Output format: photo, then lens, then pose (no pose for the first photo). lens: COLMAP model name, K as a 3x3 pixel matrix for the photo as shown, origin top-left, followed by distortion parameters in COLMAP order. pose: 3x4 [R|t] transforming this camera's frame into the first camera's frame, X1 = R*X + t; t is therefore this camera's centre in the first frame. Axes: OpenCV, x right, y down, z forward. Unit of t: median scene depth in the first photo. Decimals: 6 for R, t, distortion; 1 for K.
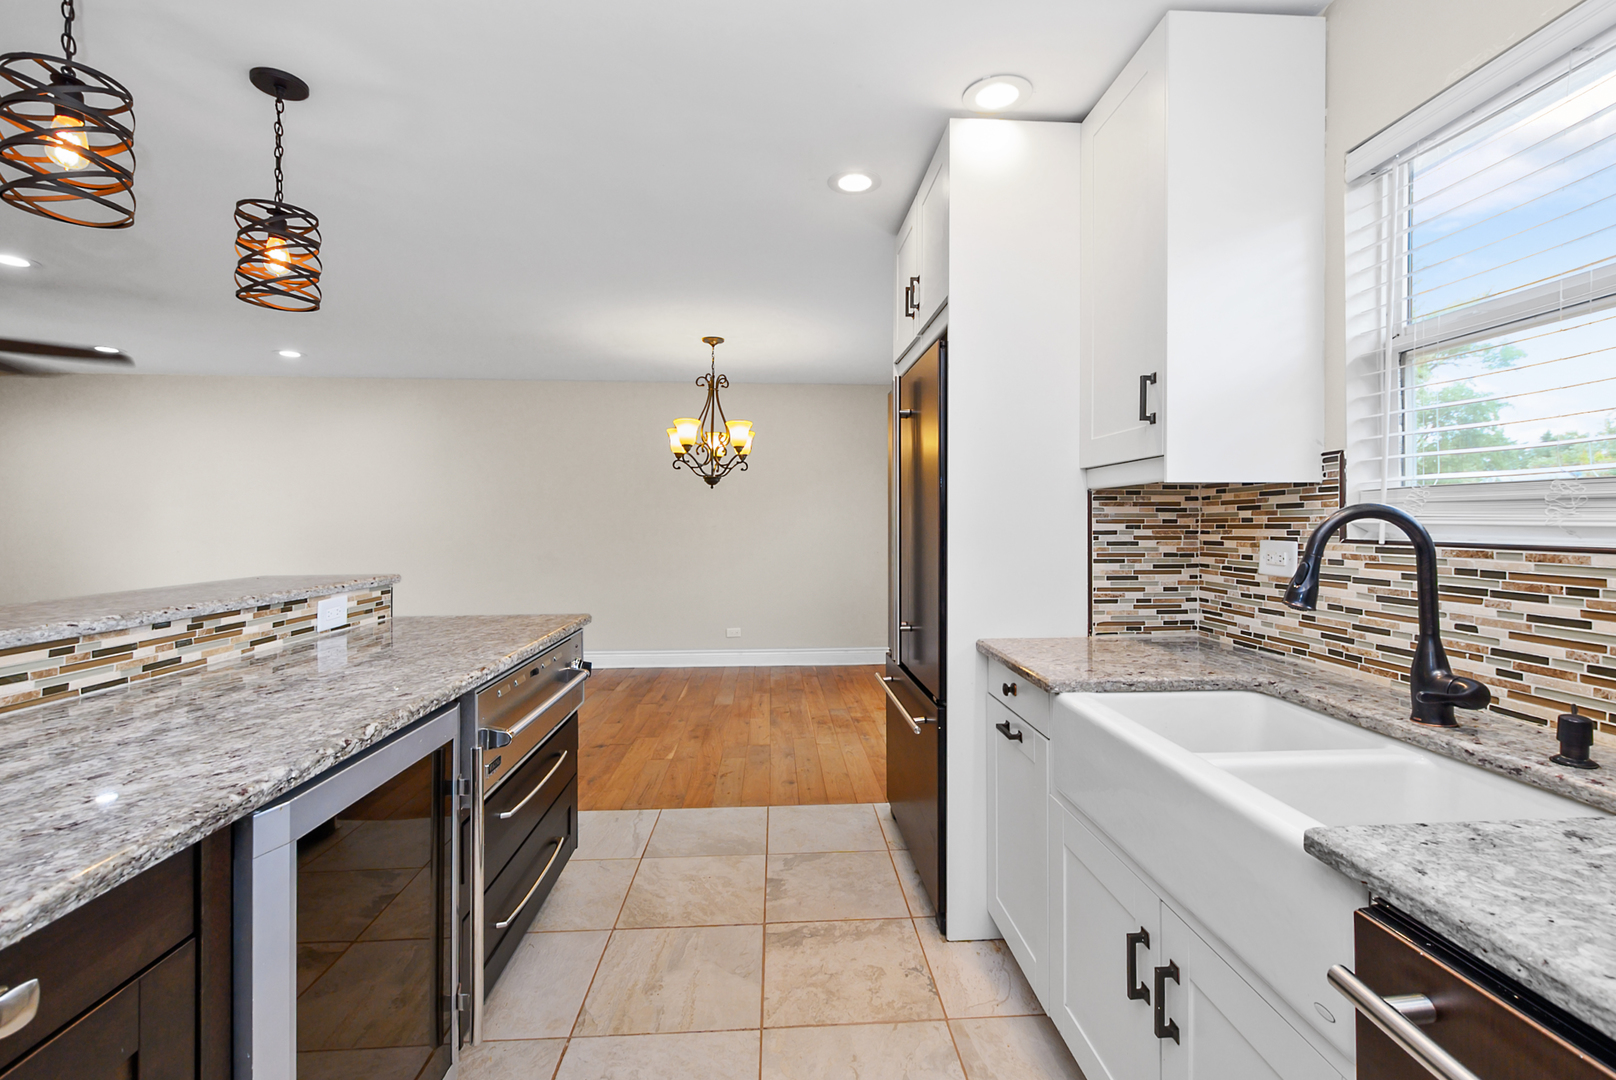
lens RADIAL K [[720.4, 0, 814.8], [0, 720.4, 526.5], [0, 0, 1]] dist [0.002327, -0.000263]
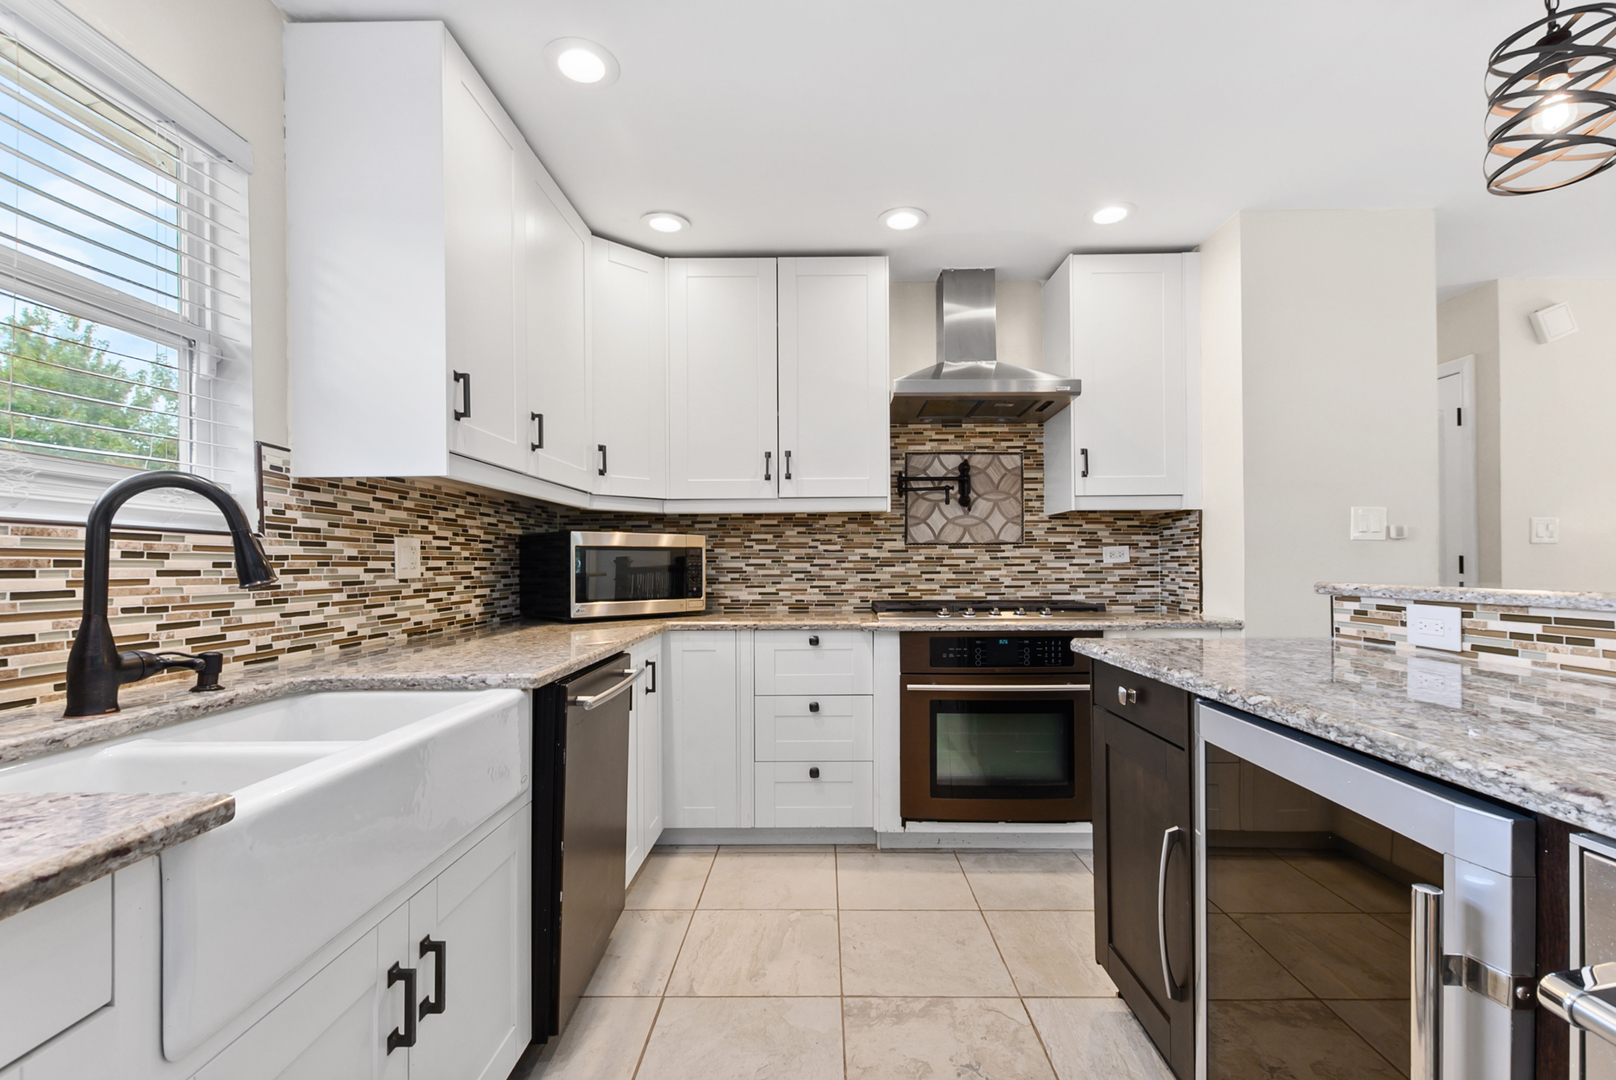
lens RADIAL K [[714.8, 0, 812.9], [0, 714.8, 558.9], [0, 0, 1]] dist [0.001145, -0.000138]
pose [[-0.997286, 0.009719, 0.072978, -0.066188], [0.009561, 0.999951, -0.002524, 0.058771], [-0.072999, -0.001819, -0.997330, 1.192078]]
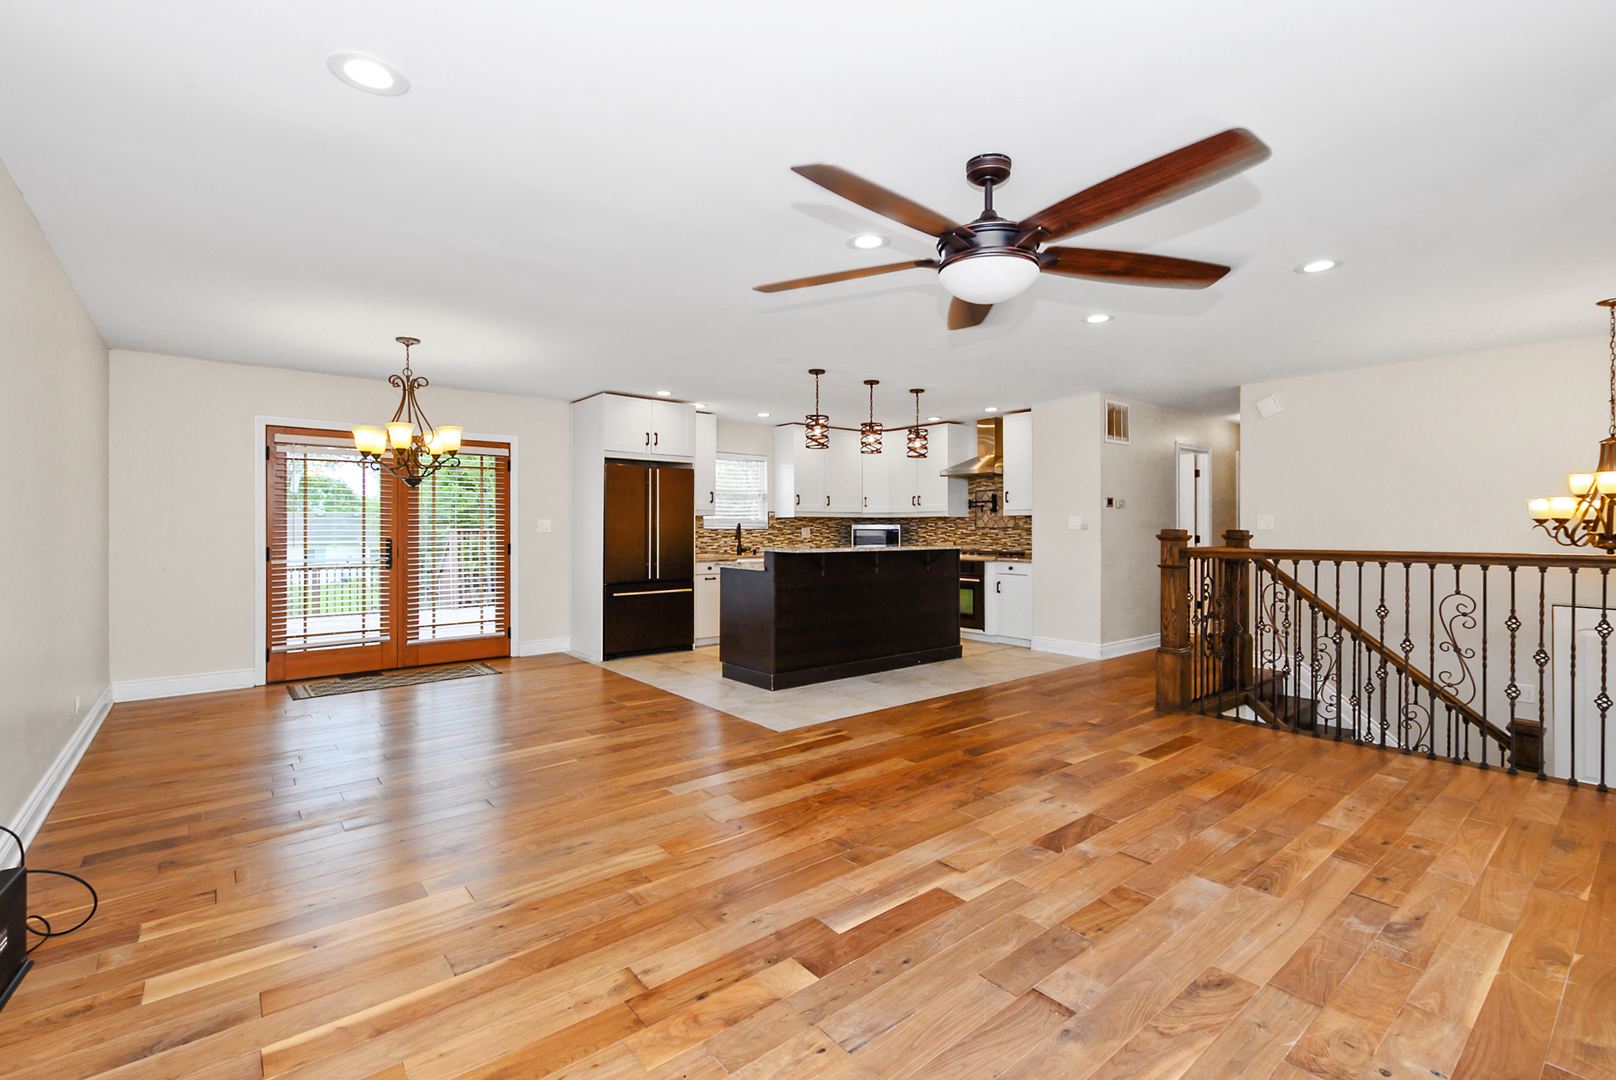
lens RADIAL K [[720.4, 0, 814.8], [0, 720.4, 526.5], [0, 0, 1]] dist [0.002327, -0.000263]
pose [[-0.584757, 0.003871, 0.811199, -3.253399], [0.005753, 0.999983, -0.000625, 0.008502], [-0.811188, 0.004301, -0.584769, 2.841692]]
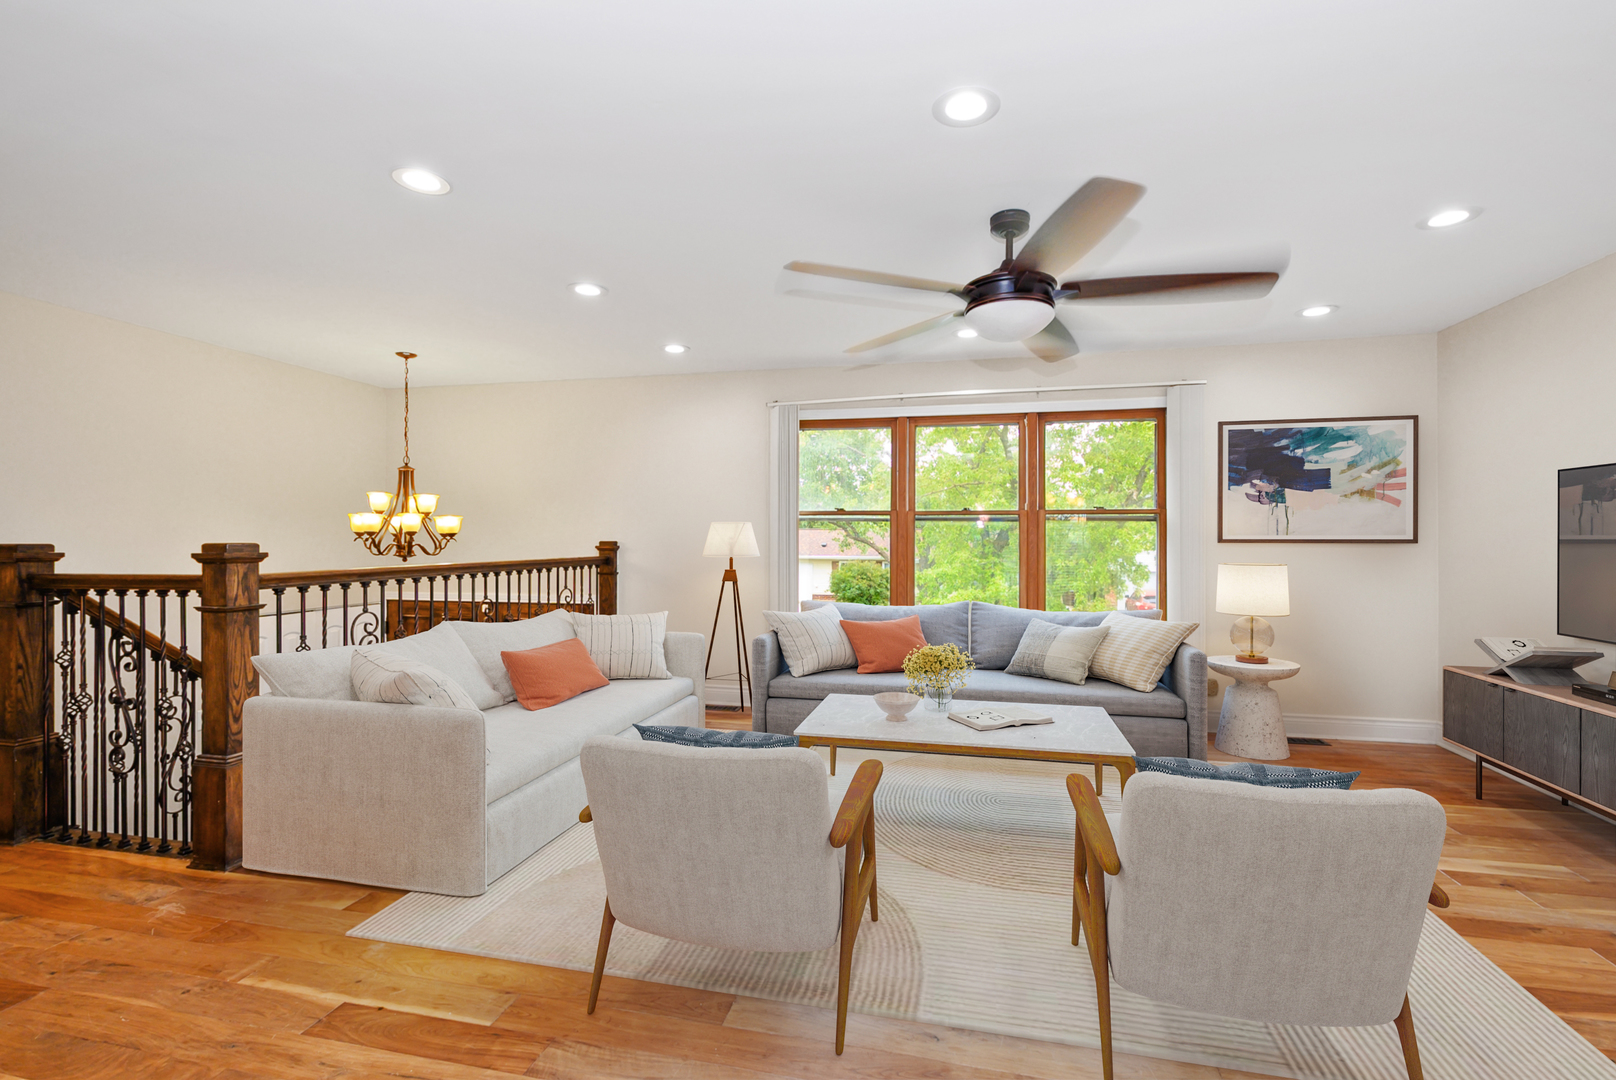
lens RADIAL K [[713.5, 0, 823.2], [0, 713.5, 541.4], [0, 0, 1]] dist [0.000834, 0.000069]
pose [[-0.274503, 0.006205, -0.961566, -0.868456], [-0.005554, 0.999952, 0.008038, 0.001534], [0.961570, 0.007547, -0.274455, 1.857658]]
